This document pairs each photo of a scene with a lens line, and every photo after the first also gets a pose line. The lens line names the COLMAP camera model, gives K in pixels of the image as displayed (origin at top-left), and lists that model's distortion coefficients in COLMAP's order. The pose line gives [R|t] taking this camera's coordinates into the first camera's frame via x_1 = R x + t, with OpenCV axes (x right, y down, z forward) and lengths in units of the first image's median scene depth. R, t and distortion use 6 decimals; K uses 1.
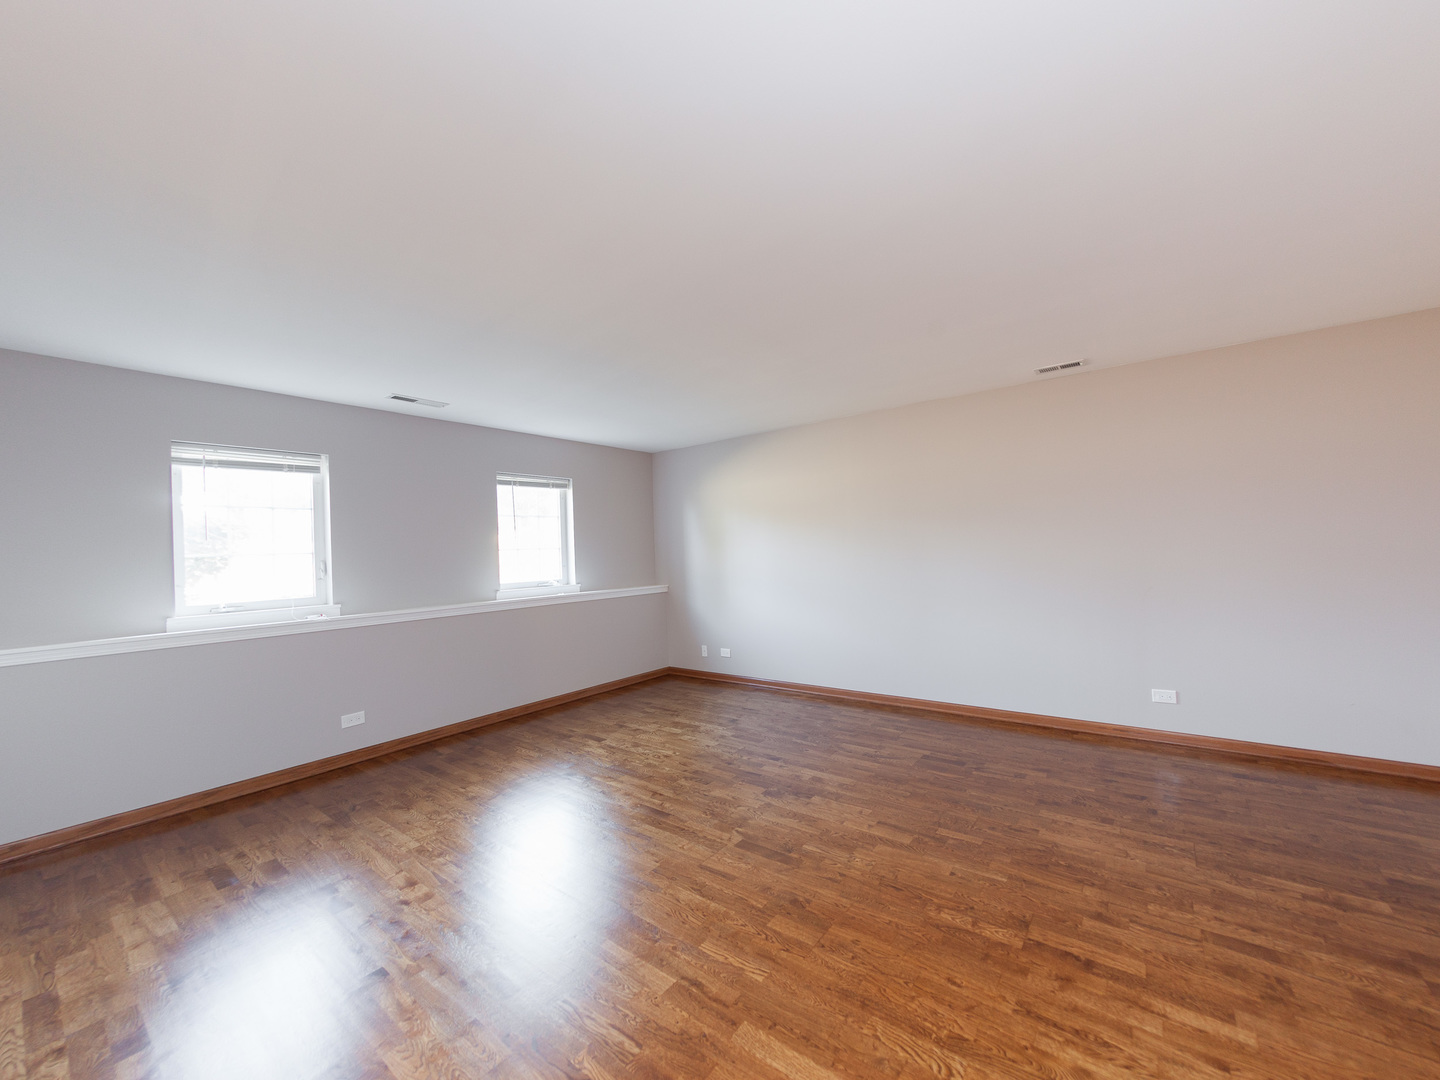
lens RADIAL K [[535.0, 0, 768.9], [0, 535.0, 544.0], [0, 0, 1]] dist [0.000353, 0.000060]
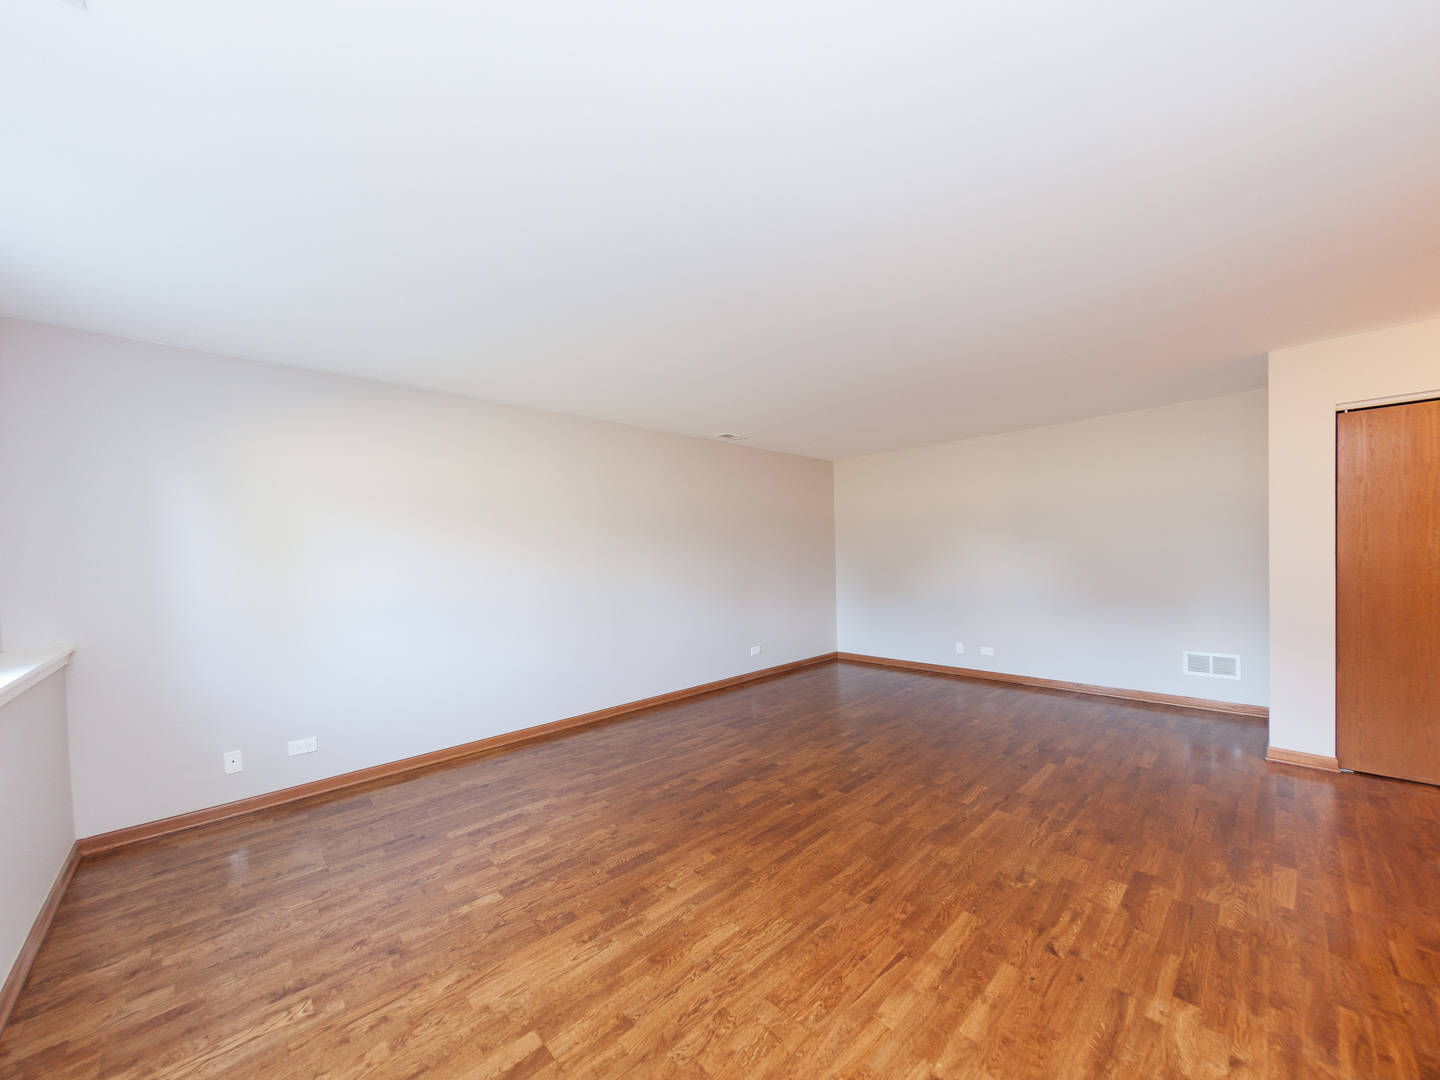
lens RADIAL K [[535.0, 0, 768.9], [0, 535.0, 544.0], [0, 0, 1]] dist [0.000353, 0.000060]
pose [[0.165037, 0.049529, 0.985043, -0.941179], [0.009466, 0.998613, -0.051797, 0.035787], [-0.986242, 0.017873, 0.164339, 0.677286]]
